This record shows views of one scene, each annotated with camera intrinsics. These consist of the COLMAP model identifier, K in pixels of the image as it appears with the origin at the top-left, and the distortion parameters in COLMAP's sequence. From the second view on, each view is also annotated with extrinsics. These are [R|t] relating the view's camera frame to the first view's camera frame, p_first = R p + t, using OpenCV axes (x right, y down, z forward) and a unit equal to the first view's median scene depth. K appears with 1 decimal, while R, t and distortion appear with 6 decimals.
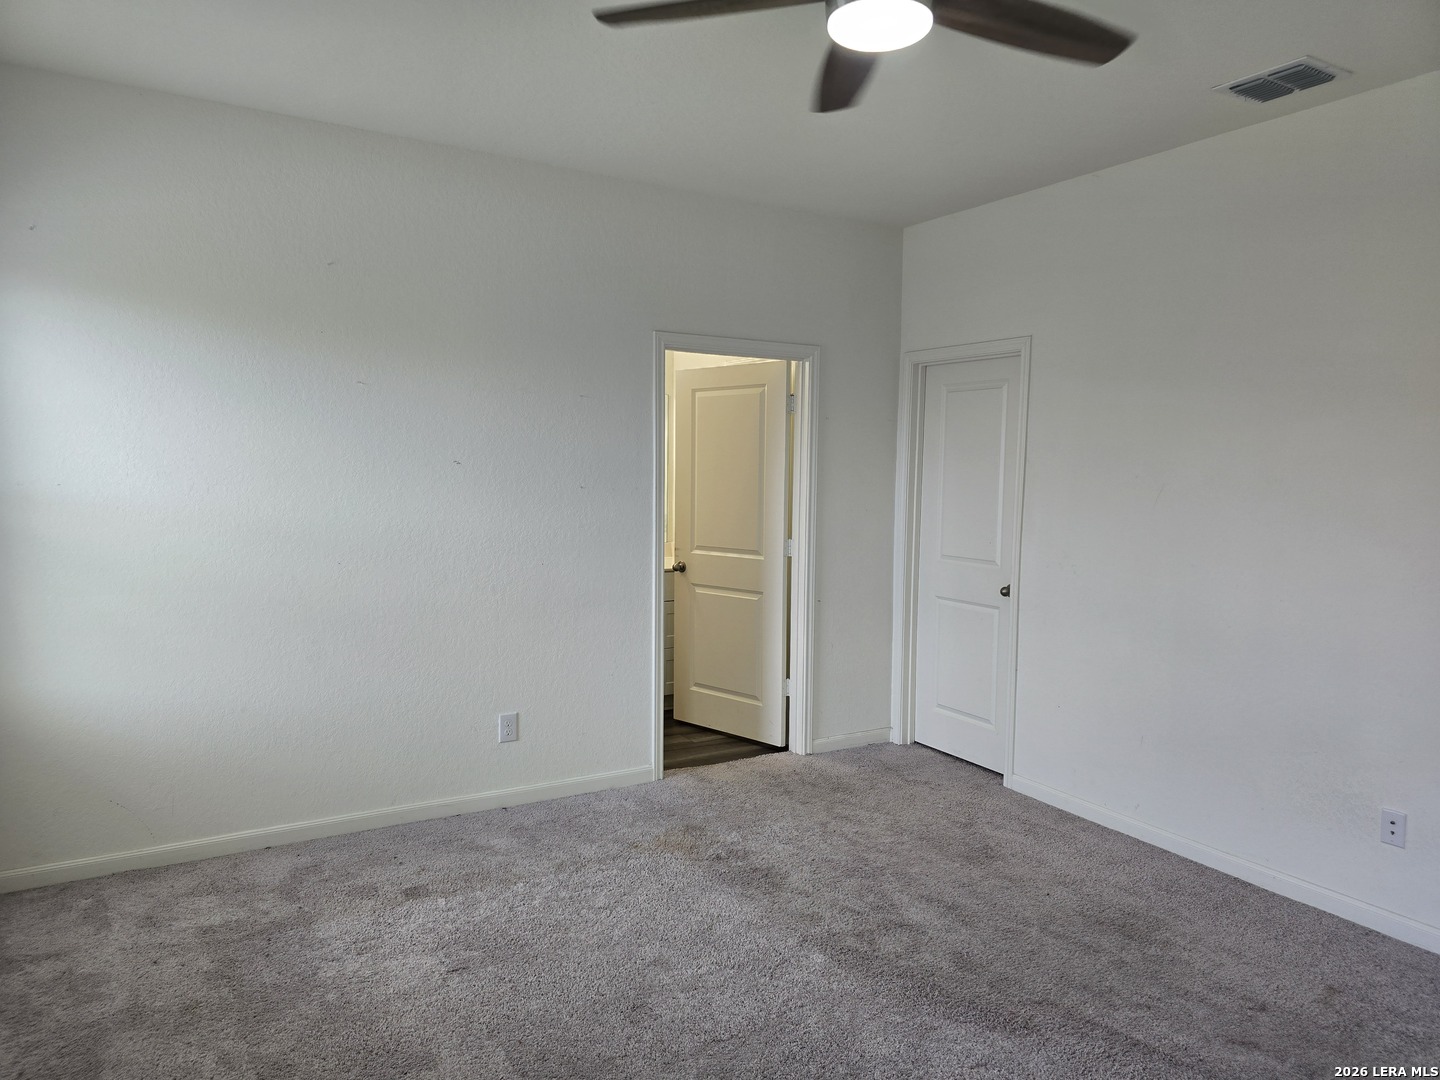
lens RADIAL K [[963.3, 0, 727.3], [0, 963.3, 540.2], [0, 0, 1]] dist [0.073305, -0.069574]
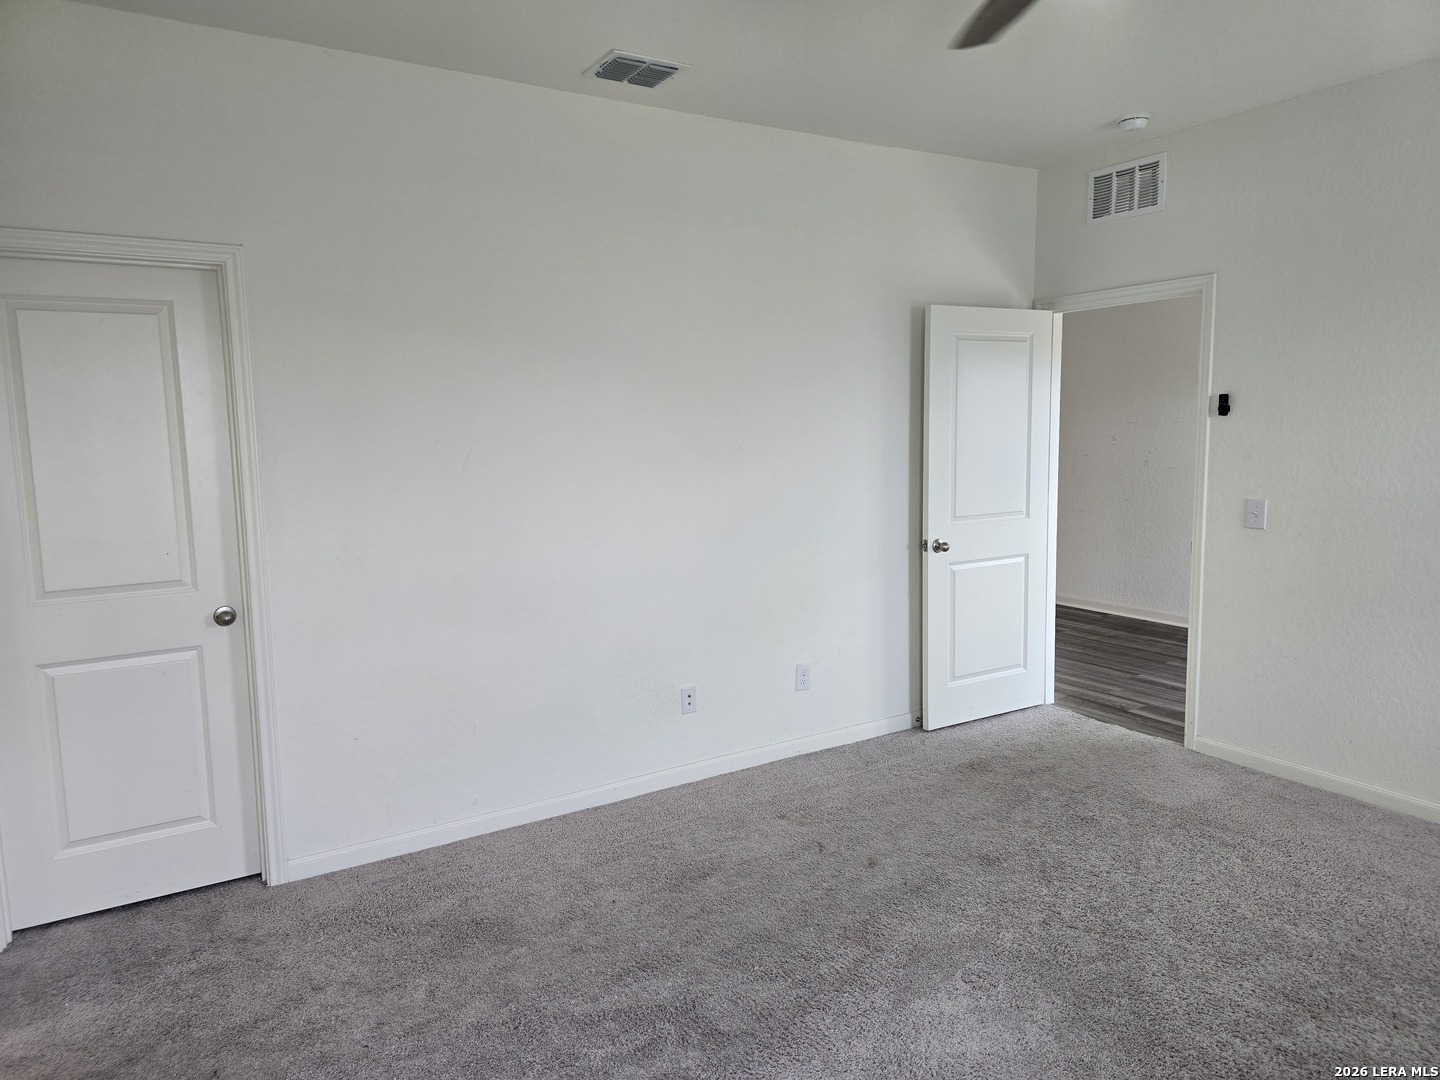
lens RADIAL K [[963.3, 0, 727.3], [0, 963.3, 540.2], [0, 0, 1]] dist [0.073305, -0.069574]
pose [[-0.010977, -0.128651, 0.991629, -0.491936], [0.103606, 0.986205, 0.129094, -0.066905], [-0.994558, 0.104156, 0.002503, 0.799237]]
